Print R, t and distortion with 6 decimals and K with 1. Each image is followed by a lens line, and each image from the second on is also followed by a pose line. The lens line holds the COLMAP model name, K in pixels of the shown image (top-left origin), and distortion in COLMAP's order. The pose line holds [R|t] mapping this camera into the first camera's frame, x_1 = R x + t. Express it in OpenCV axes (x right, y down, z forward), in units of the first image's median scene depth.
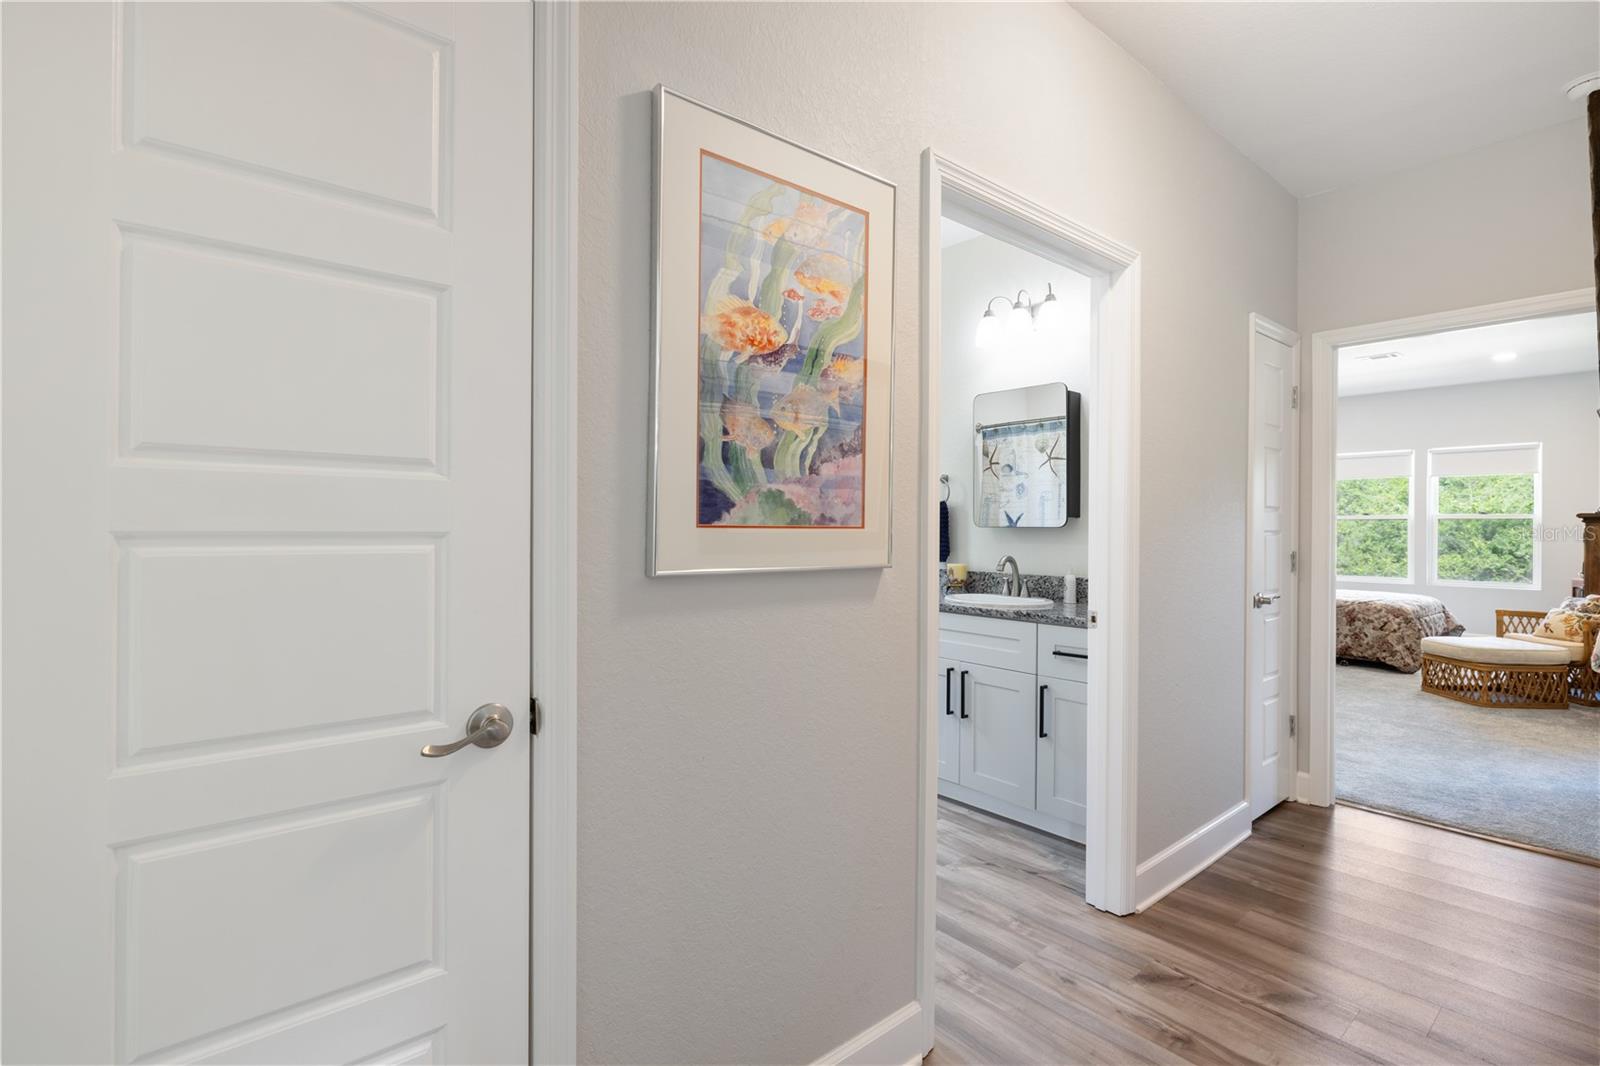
lens RADIAL K [[773.9, 0, 831.1], [0, 773.9, 524.4], [0, 0, 1]] dist [0.024275, 0.000458]
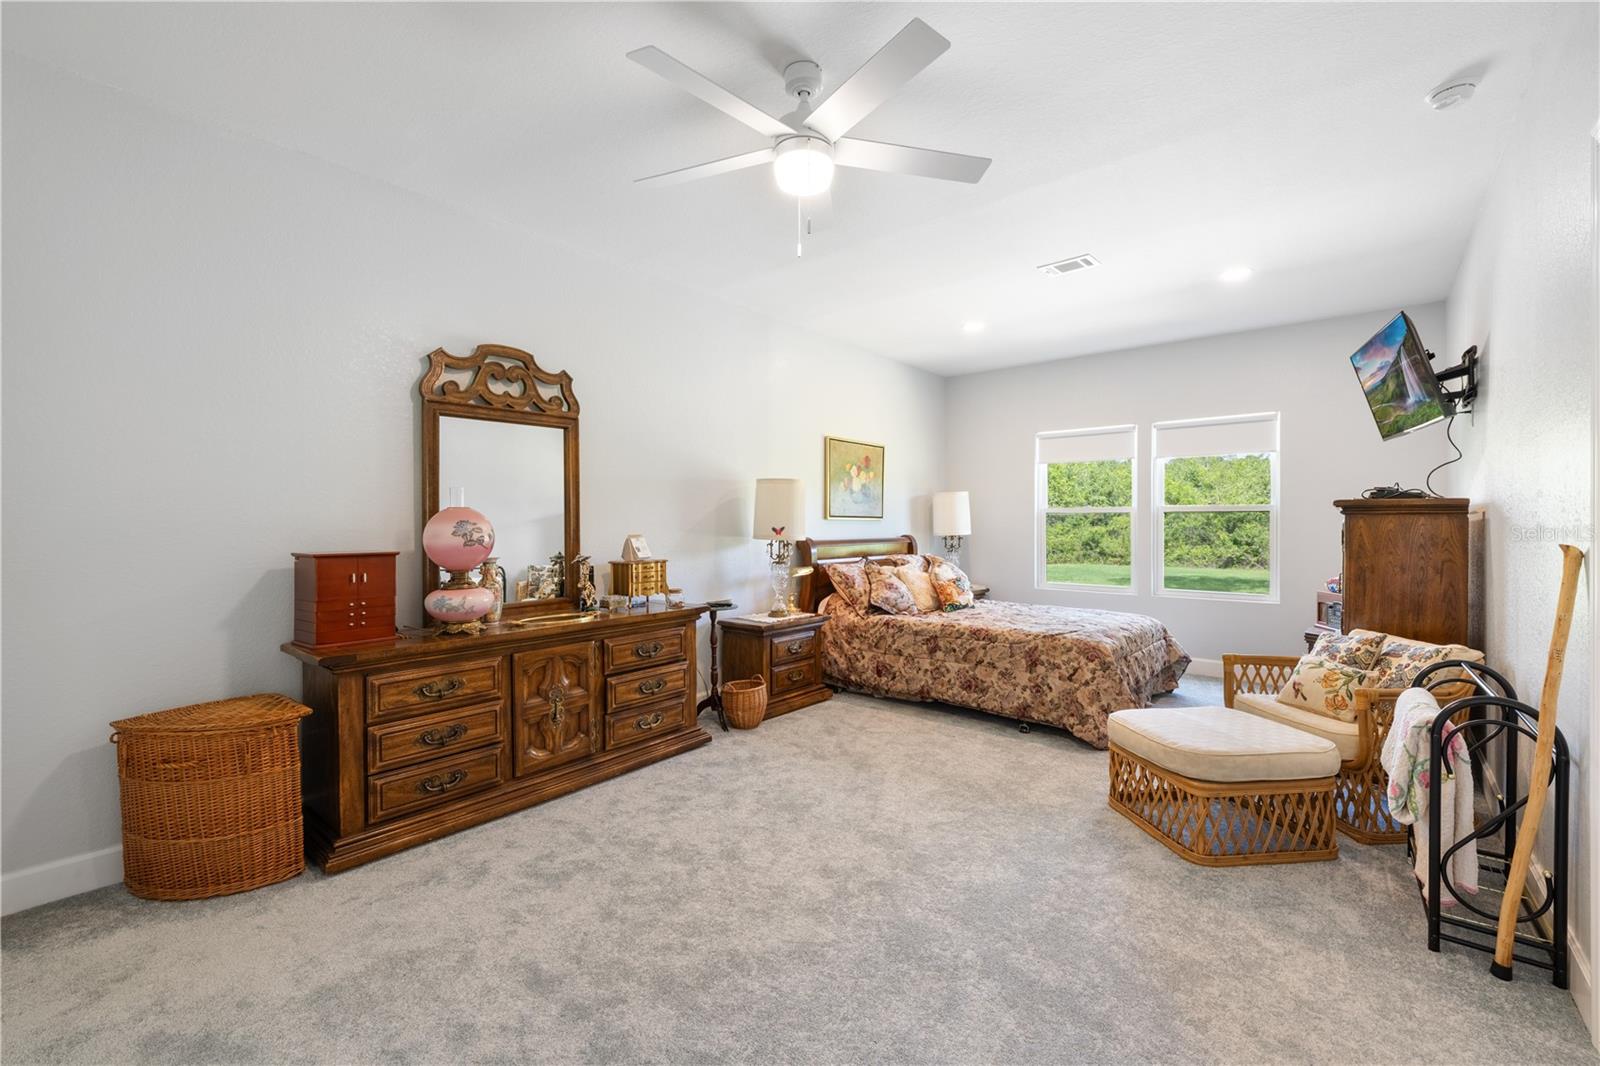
lens RADIAL K [[688.6, 0, 799.5], [0, 688.6, 521.6], [0, 0, 1]] dist [0.010534, -0.000155]
pose [[0.990612, -0.003806, 0.136652, 0.403172], [0.003876, 0.999992, -0.000250, 0.001862], [-0.136650, 0.000777, 0.990619, 0.464064]]
